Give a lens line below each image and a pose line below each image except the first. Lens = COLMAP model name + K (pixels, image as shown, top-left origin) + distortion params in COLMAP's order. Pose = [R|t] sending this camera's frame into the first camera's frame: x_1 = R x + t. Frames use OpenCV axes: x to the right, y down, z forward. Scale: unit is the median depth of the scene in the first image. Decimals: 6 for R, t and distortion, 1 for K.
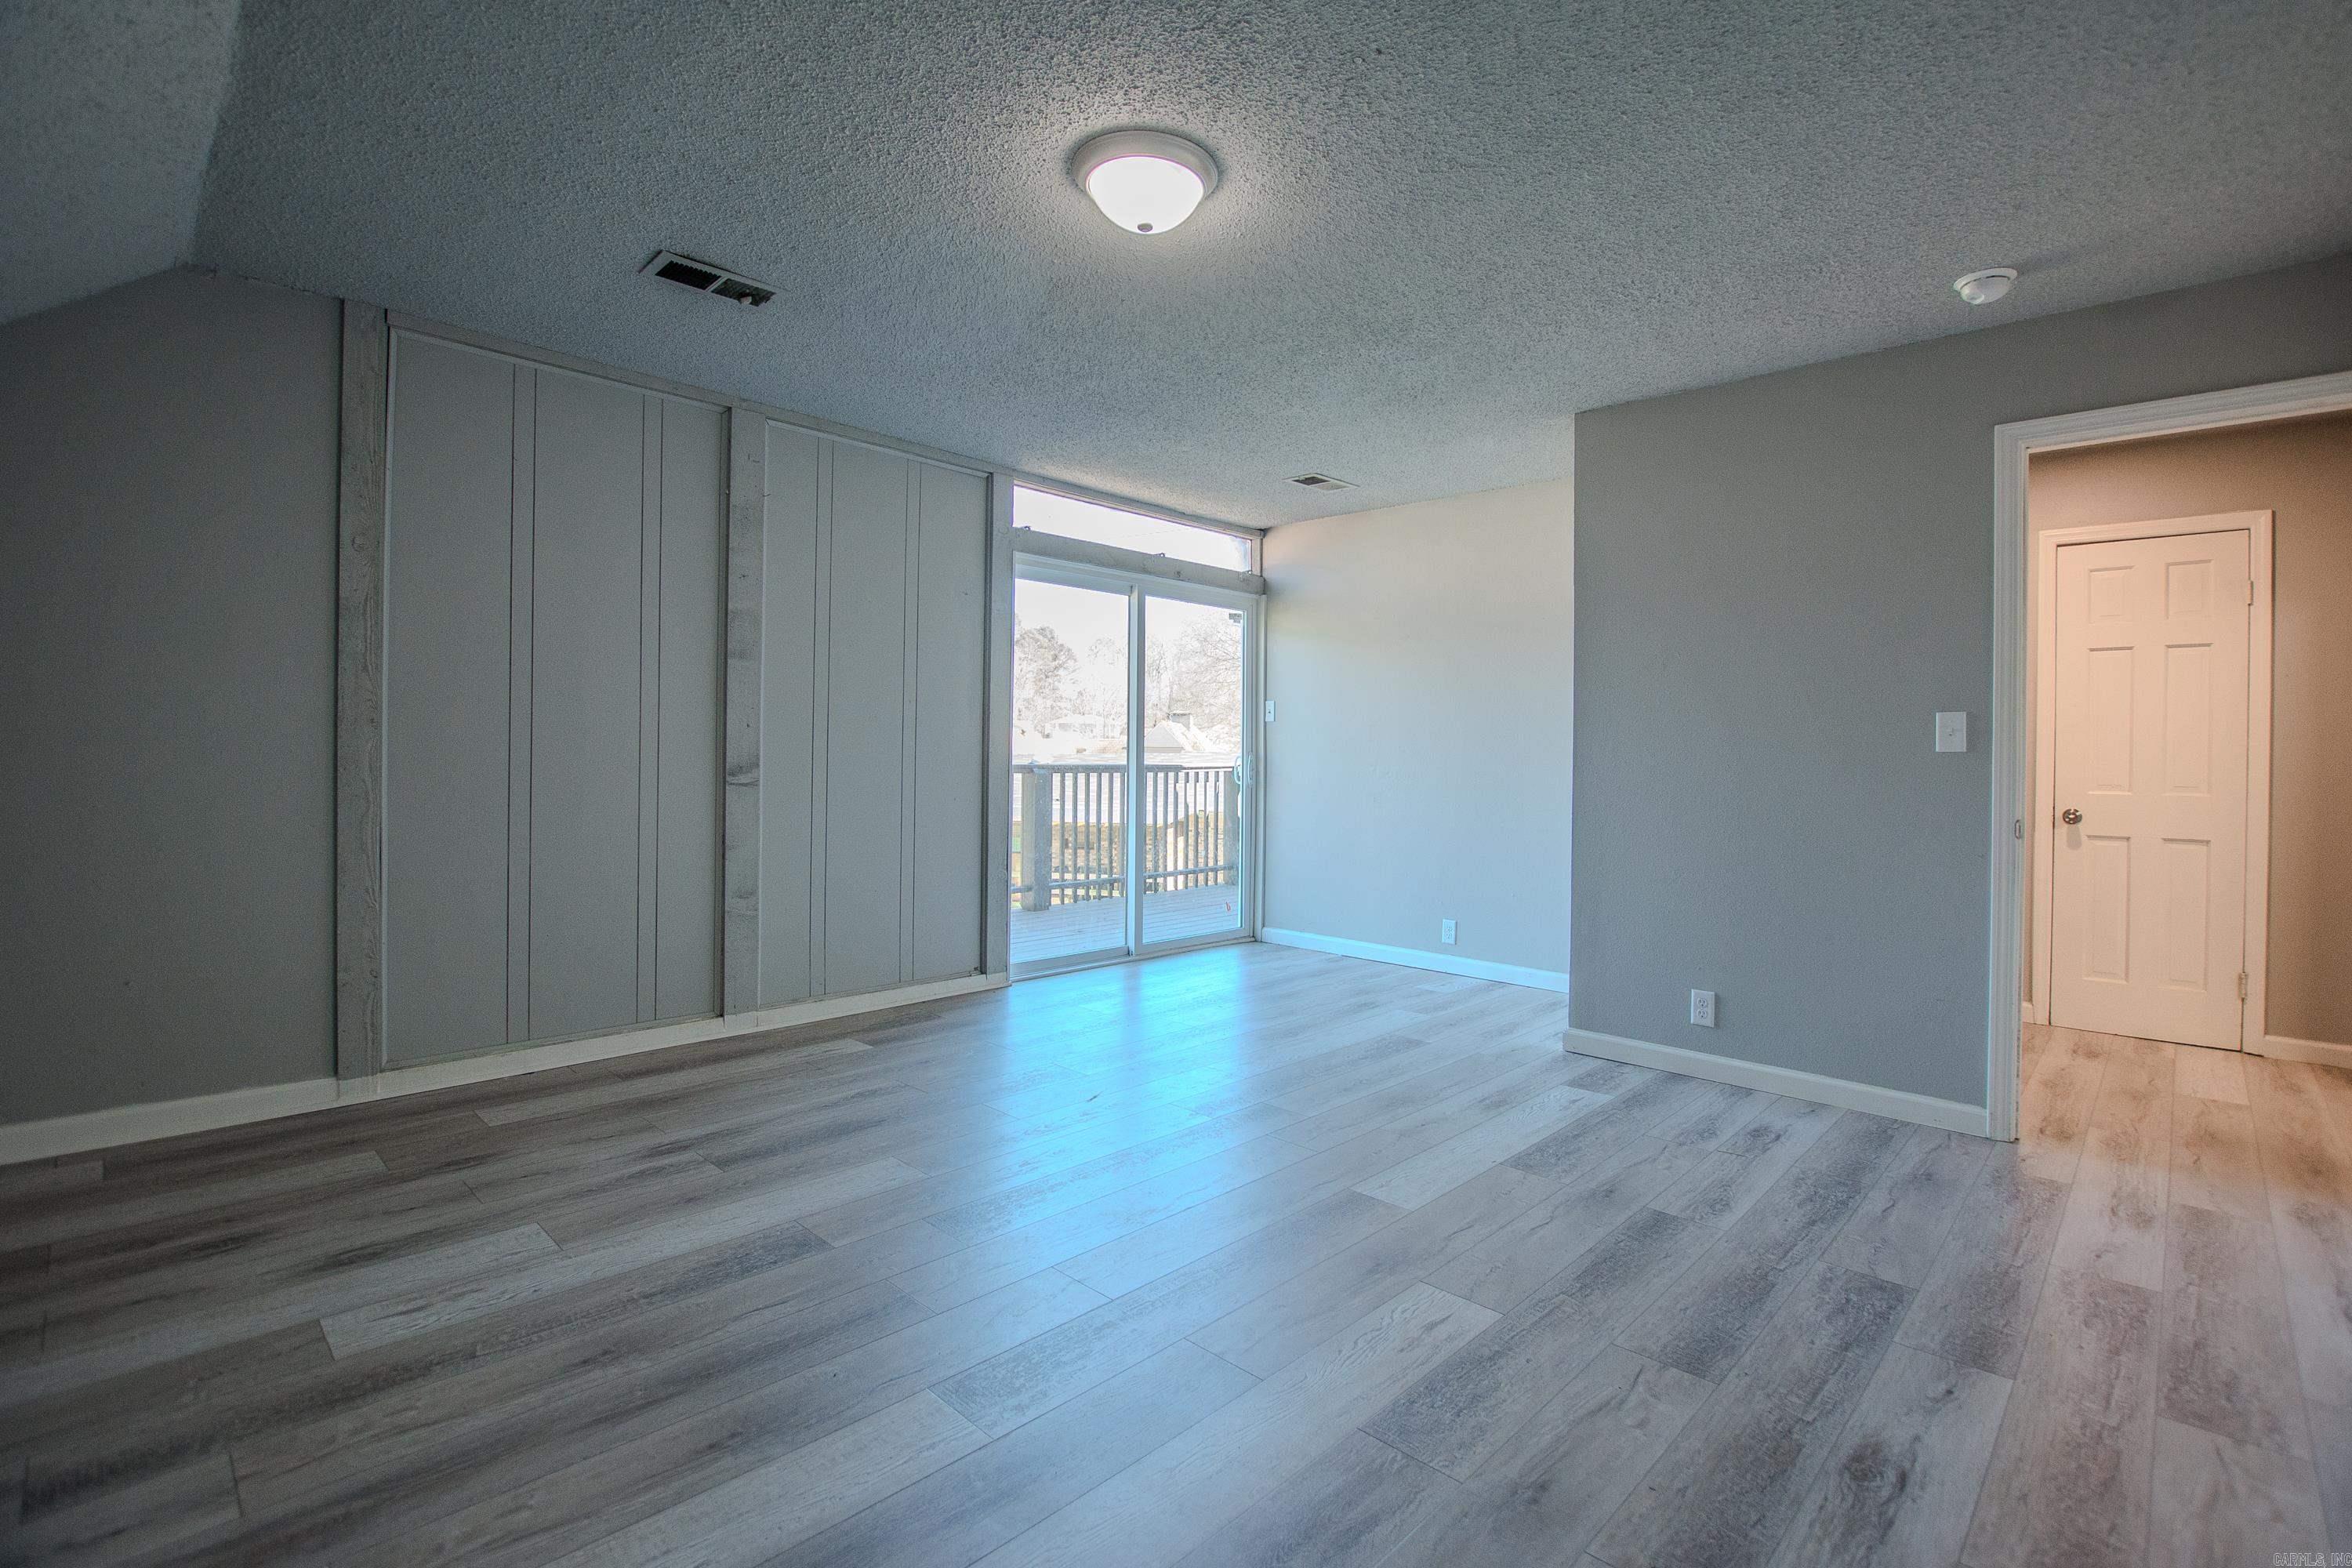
lens RADIAL K [[1062.1, 0, 1223.6], [0, 1062.1, 766.3], [0, 0, 1]] dist [-0.038262, 0.008964]
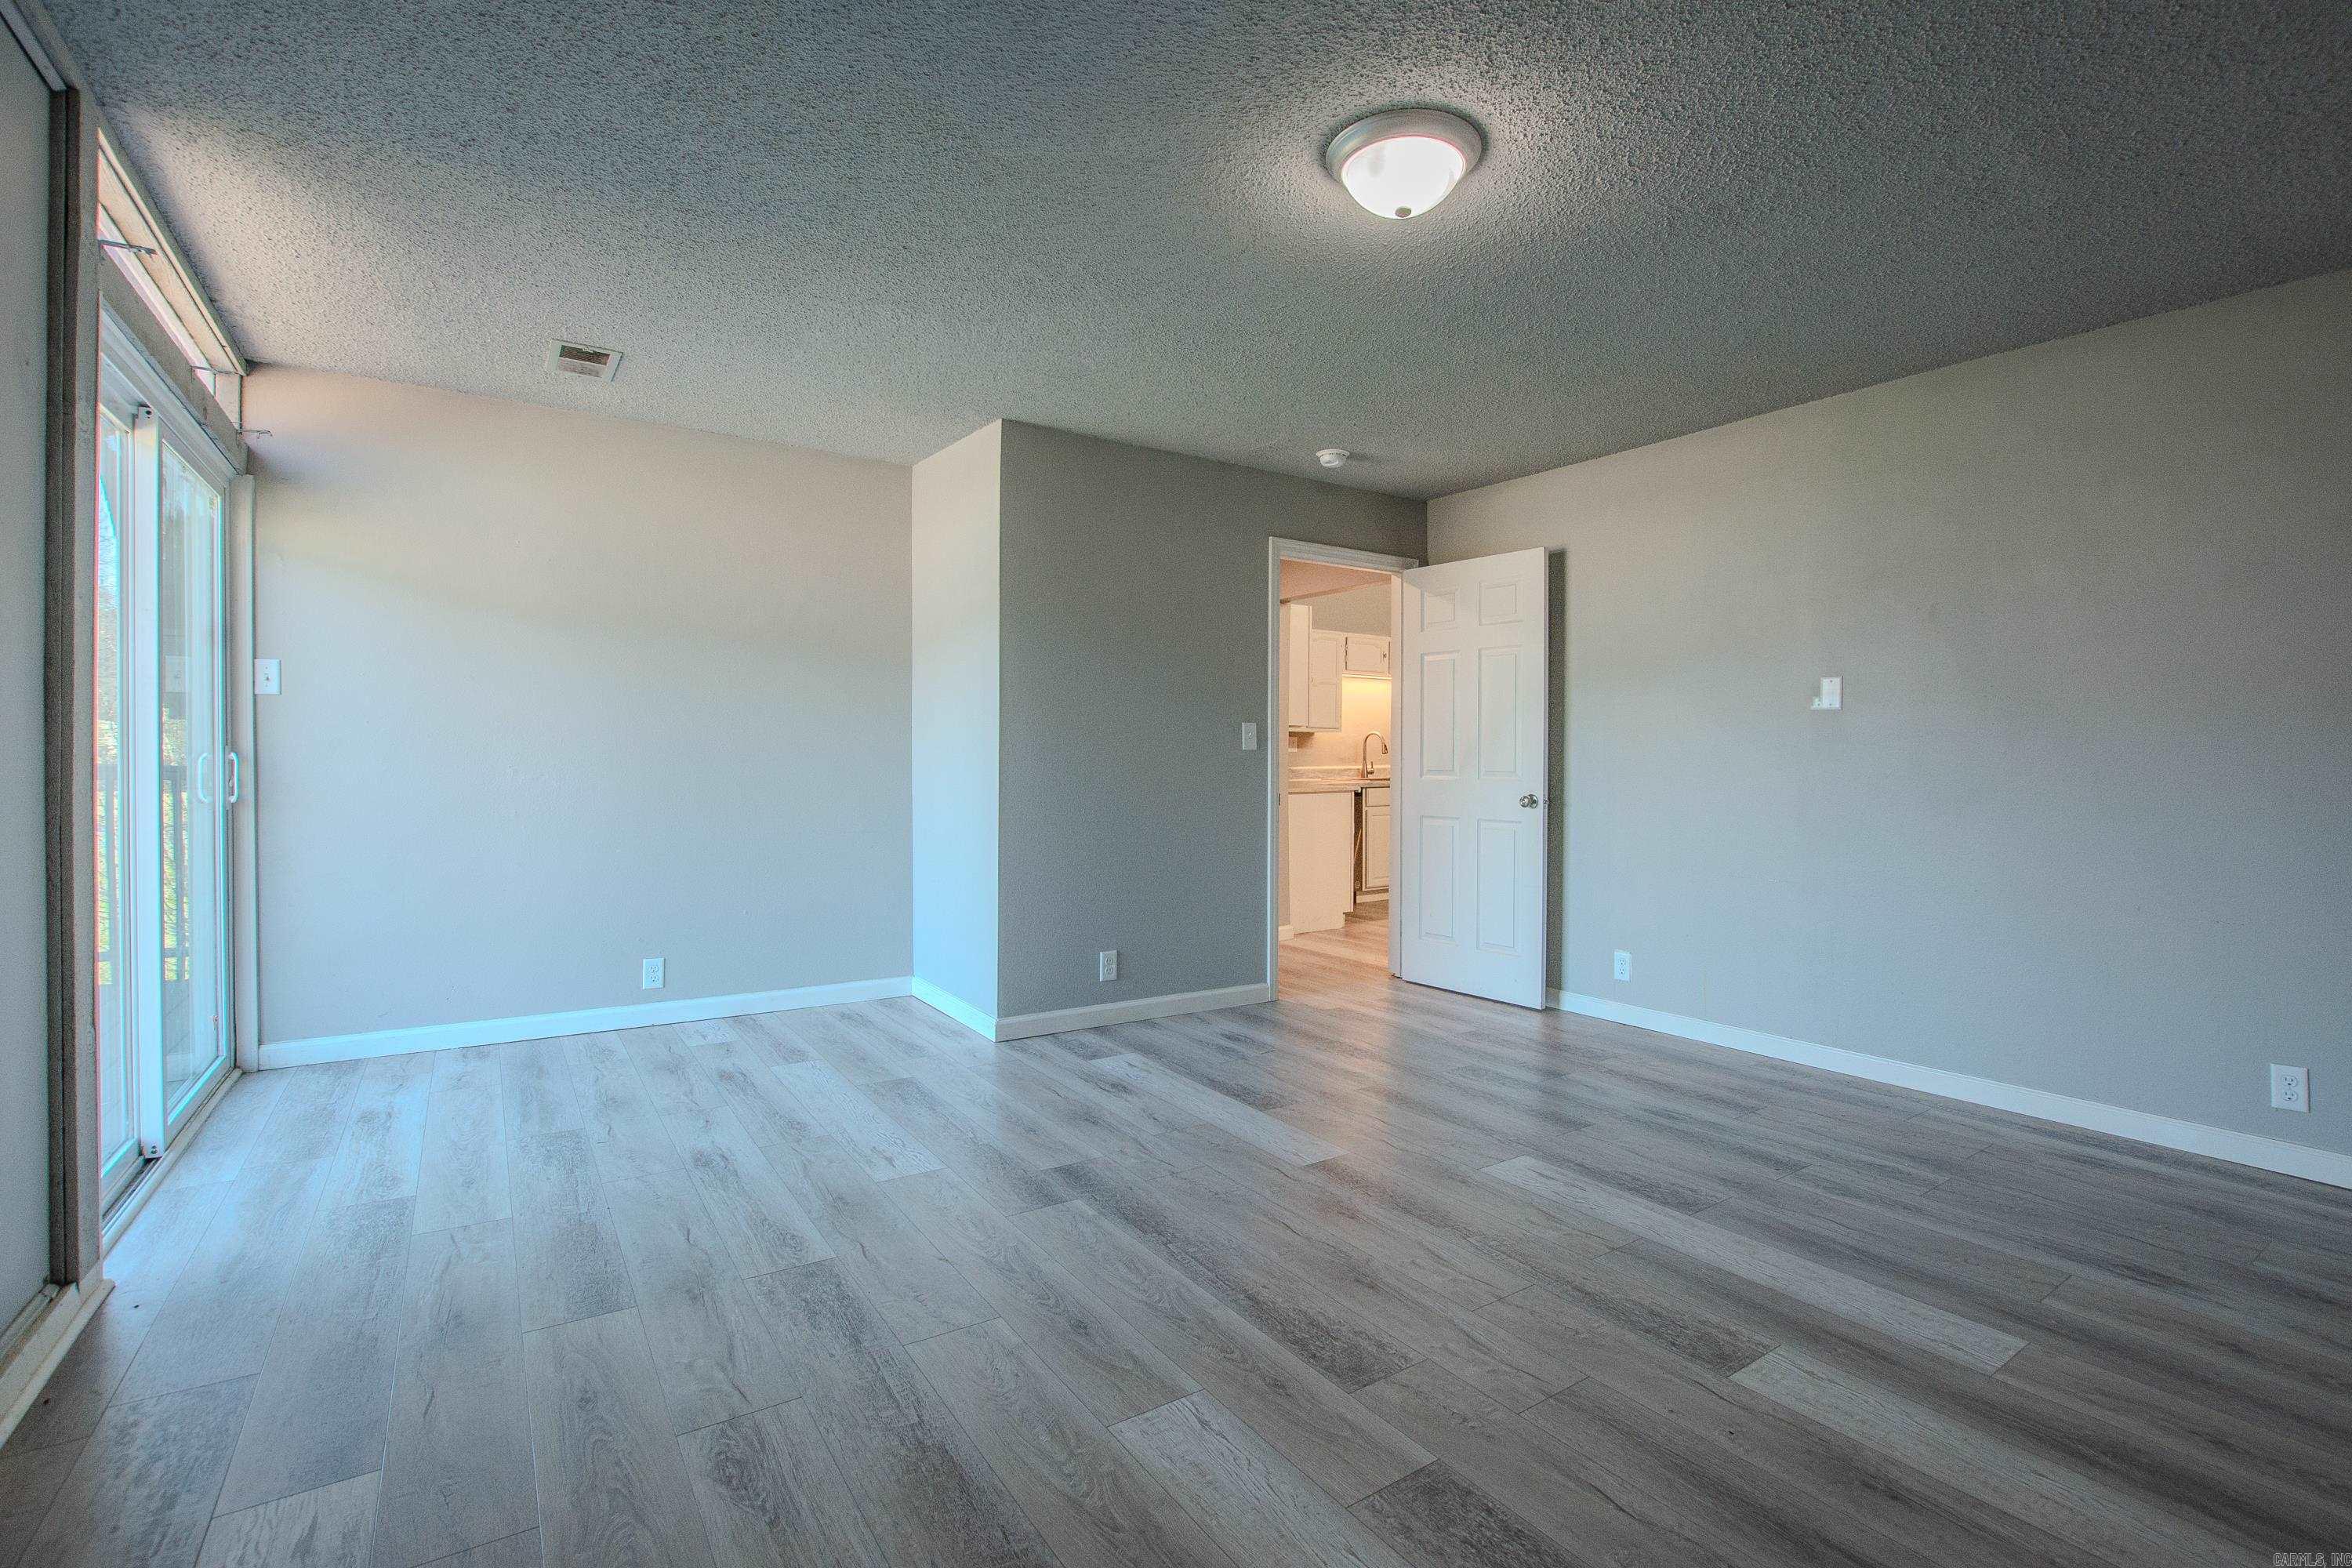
lens RADIAL K [[1062.1, 0, 1223.6], [0, 1062.1, 766.3], [0, 0, 1]] dist [-0.038262, 0.008964]
pose [[0.225522, -0.022945, 0.973968, -0.807225], [0.005412, 0.999737, 0.022299, -0.025143], [-0.974223, 0.000242, 0.225587, 0.723829]]
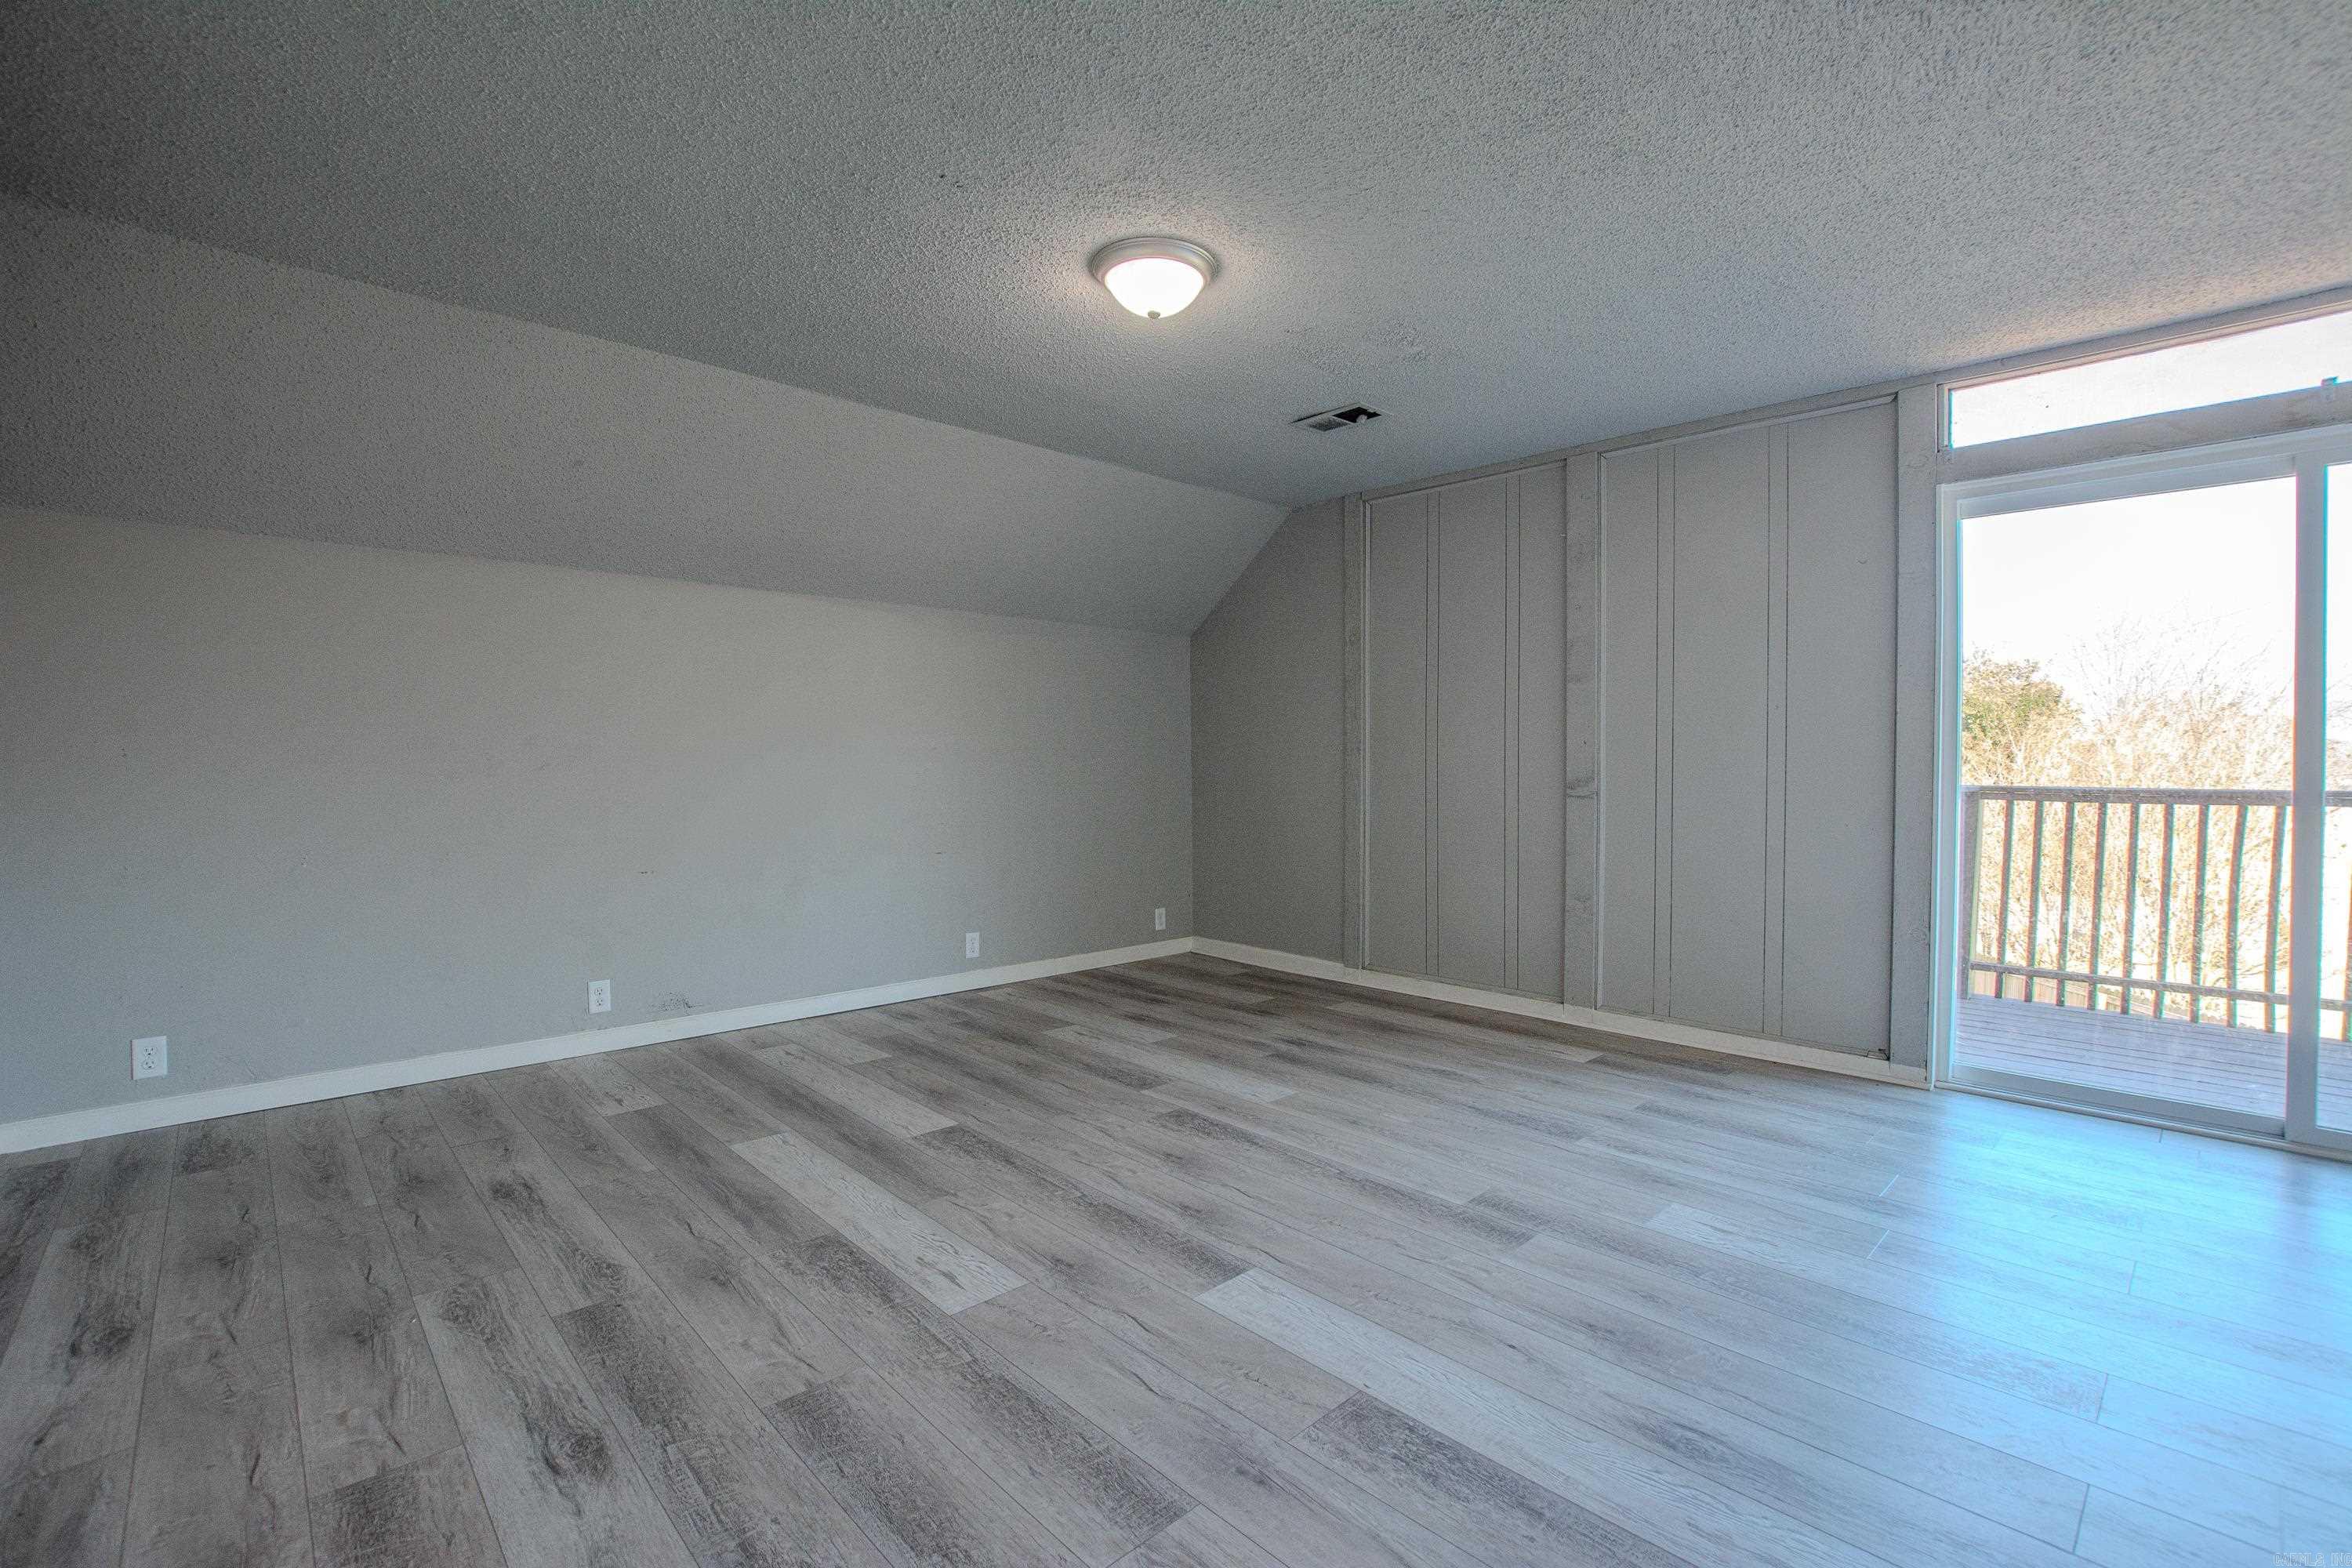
lens RADIAL K [[1062.1, 0, 1223.6], [0, 1062.1, 766.3], [0, 0, 1]] dist [-0.038262, 0.008964]
pose [[-0.047932, -0.009151, -0.998809, 0.849931], [-0.017546, 0.999811, -0.008318, 0.000240], [0.998696, 0.017126, -0.048084, 0.875418]]
